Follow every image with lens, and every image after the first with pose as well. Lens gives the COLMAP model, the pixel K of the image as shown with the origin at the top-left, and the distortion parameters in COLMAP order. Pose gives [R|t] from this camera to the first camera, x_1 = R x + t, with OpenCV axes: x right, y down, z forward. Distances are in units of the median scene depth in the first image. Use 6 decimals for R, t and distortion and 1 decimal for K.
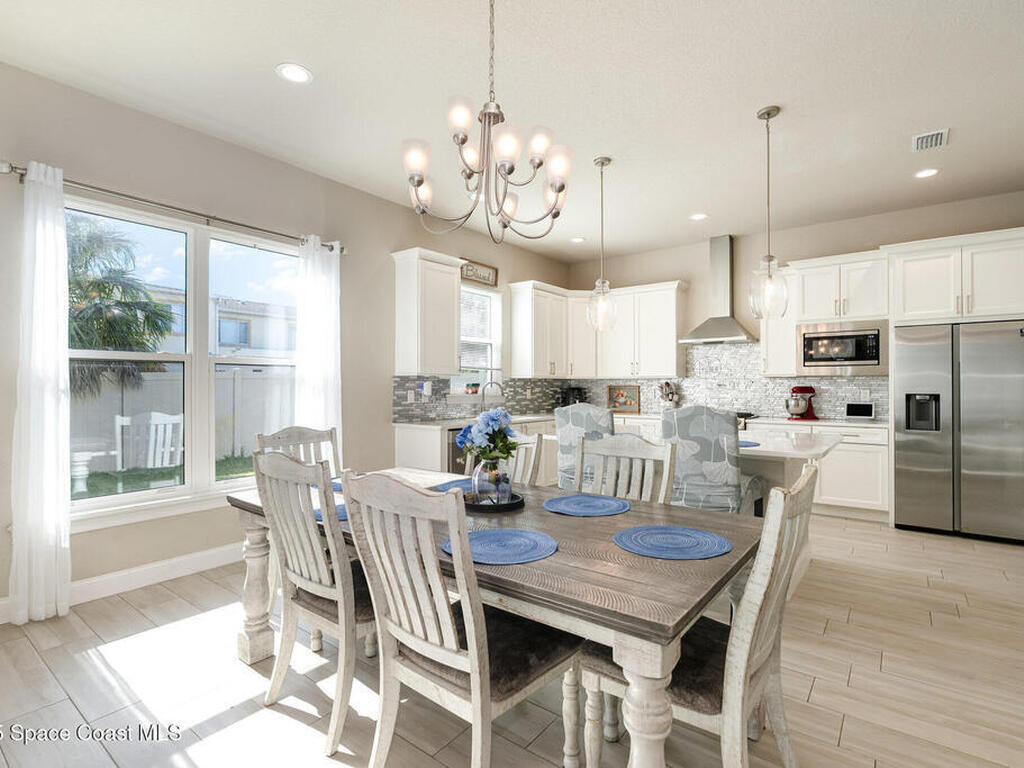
lens RADIAL K [[508.8, 0, 512.0], [0, 508.8, 384.0], [0, 0, 1]] dist [-0.000823, -0.000682]
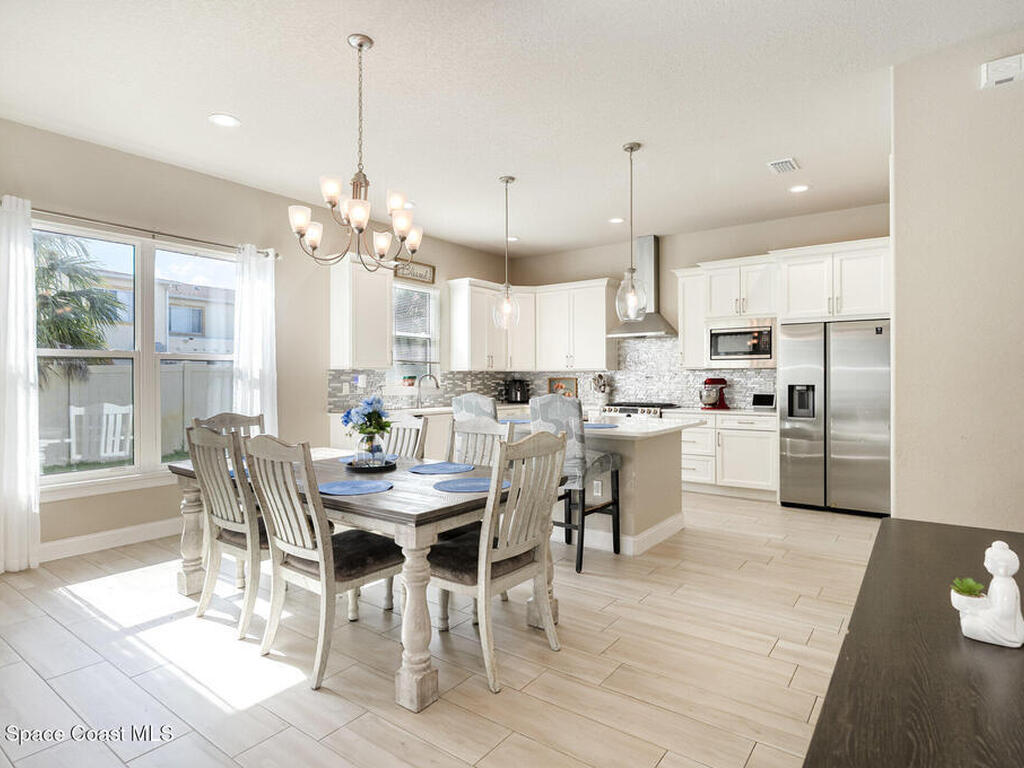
lens RADIAL K [[567.3, 0, 511.4], [0, 567.3, 378.7], [0, 0, 1]] dist [0.000205, -0.000816]
pose [[0.999844, -0.002182, 0.017519, 0.147051], [0.002100, 0.999987, 0.004702, -0.001250], [-0.017529, -0.004664, 0.999835, -0.233152]]
